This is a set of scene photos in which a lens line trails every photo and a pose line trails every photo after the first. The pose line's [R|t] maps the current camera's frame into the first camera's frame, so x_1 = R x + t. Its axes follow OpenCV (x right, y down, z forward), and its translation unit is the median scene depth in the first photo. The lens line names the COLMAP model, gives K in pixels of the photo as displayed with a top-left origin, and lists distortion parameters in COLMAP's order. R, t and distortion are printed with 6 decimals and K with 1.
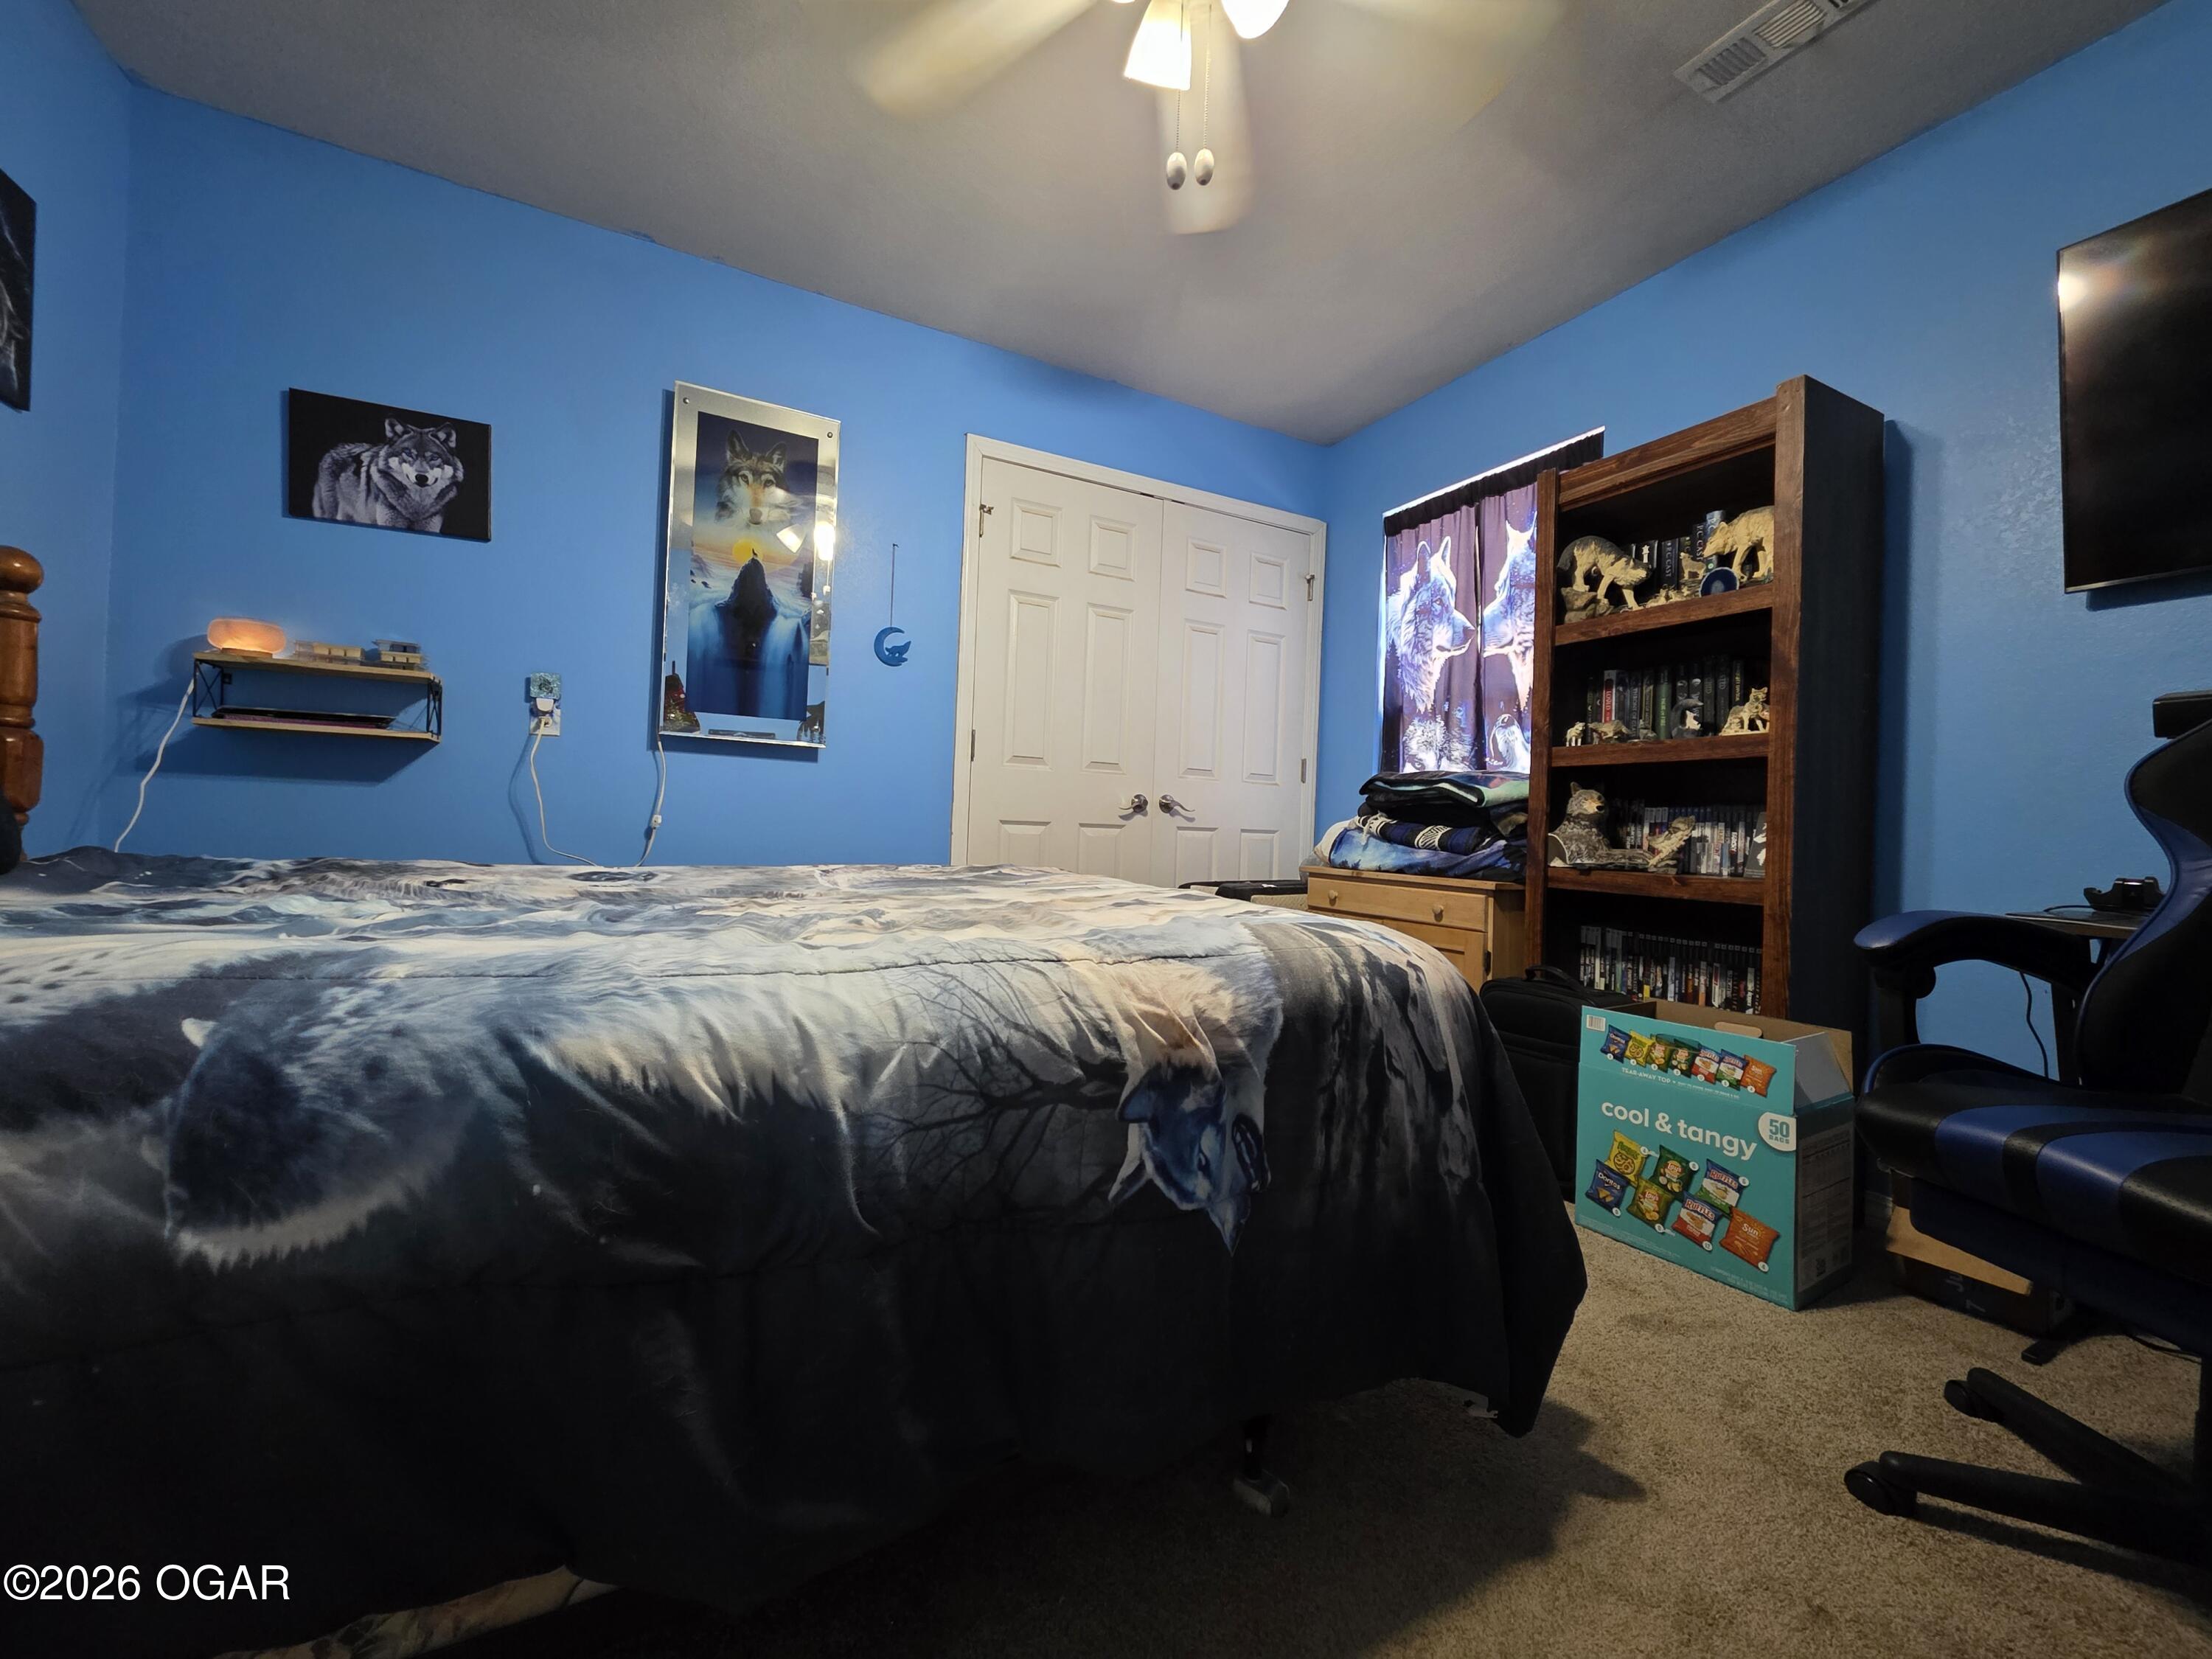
lens RADIAL K [[894.8, 0, 1104.0], [0, 894.8, 813.8], [0, 0, 1]] dist [0.000760, 0.000224]
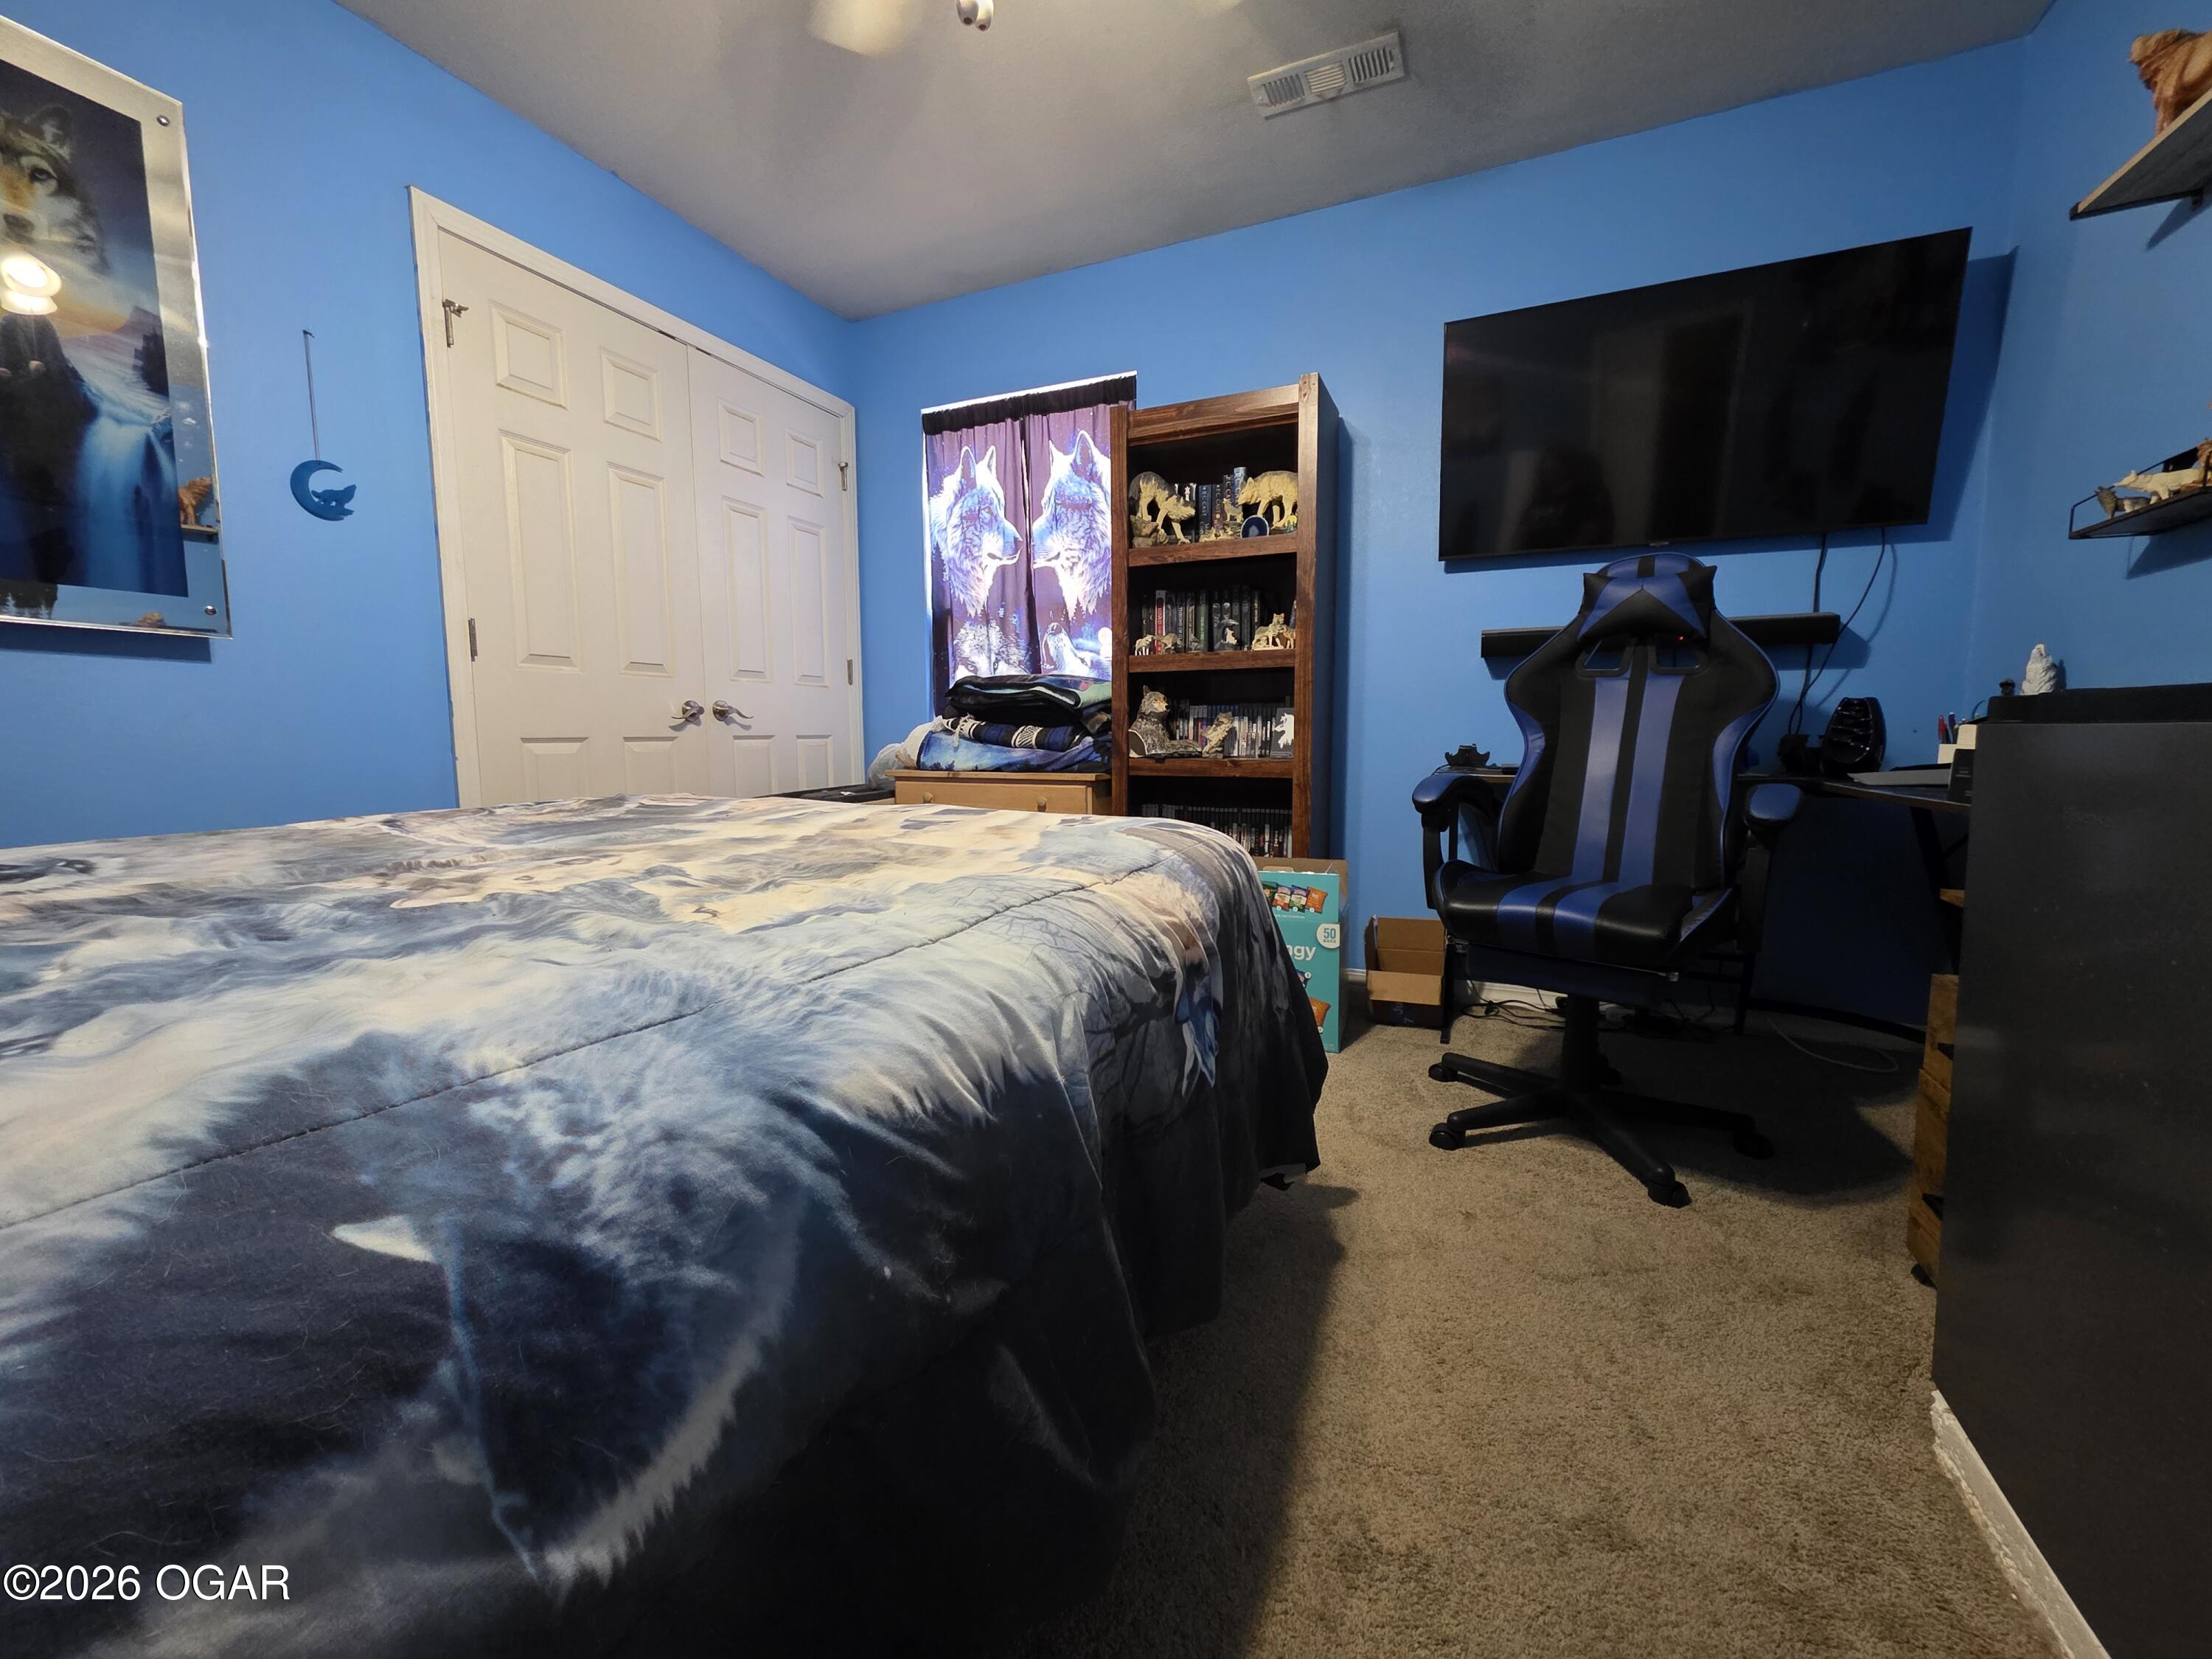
lens RADIAL K [[891.8, 0, 1108.4], [0, 891.8, 820.0], [0, 0, 1]] dist [-0.000549, -0.000268]
pose [[0.781513, -0.101092, 0.615644, -0.257953], [0.023713, 0.990885, 0.132606, -0.016452], [-0.623438, -0.089035, 0.776787, 0.091924]]
